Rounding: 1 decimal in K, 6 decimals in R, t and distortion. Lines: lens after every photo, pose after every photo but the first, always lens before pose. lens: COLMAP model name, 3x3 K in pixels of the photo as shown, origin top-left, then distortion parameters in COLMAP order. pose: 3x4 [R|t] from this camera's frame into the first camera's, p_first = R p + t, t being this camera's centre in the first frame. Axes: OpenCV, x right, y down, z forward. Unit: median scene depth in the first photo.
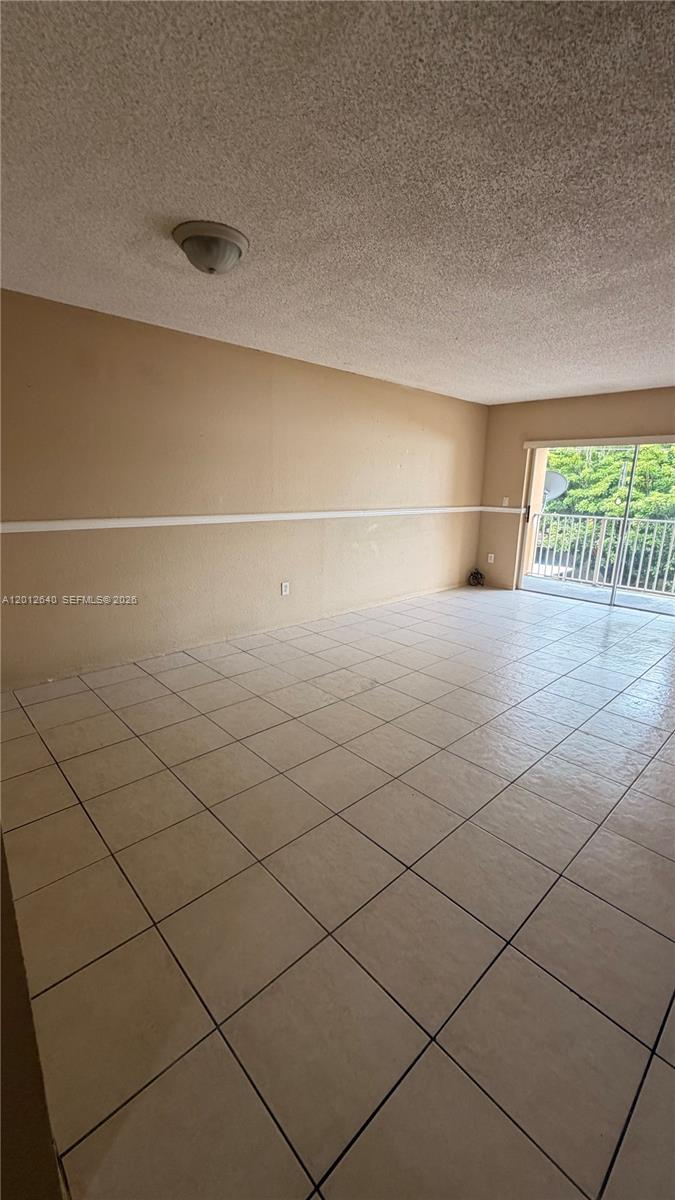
lens RADIAL K [[479.6, 0, 336.2], [0, 479.6, 597.6], [0, 0, 1]] dist [0.000920, -0.000182]
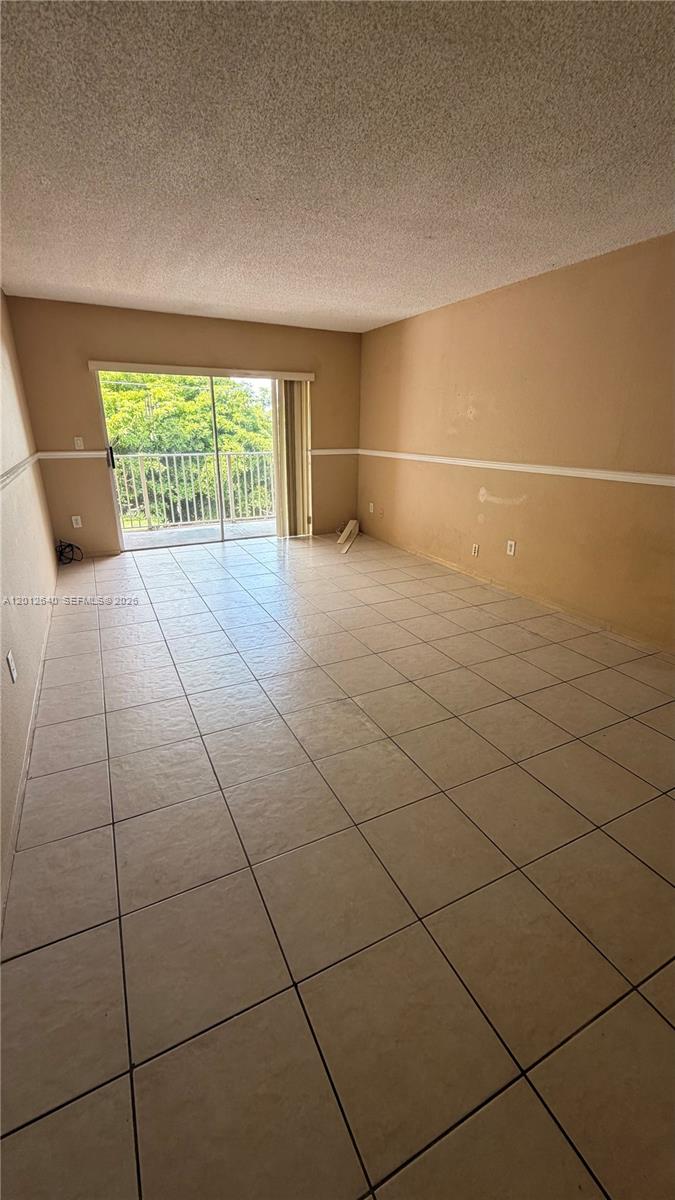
lens RADIAL K [[479.6, 0, 336.2], [0, 479.6, 597.6], [0, 0, 1]] dist [0.000920, -0.000182]
pose [[0.286756, -0.340085, 0.895607, -0.288861], [0.221945, 0.933018, 0.283229, -0.099354], [-0.931939, 0.117558, 0.343029, 0.402037]]
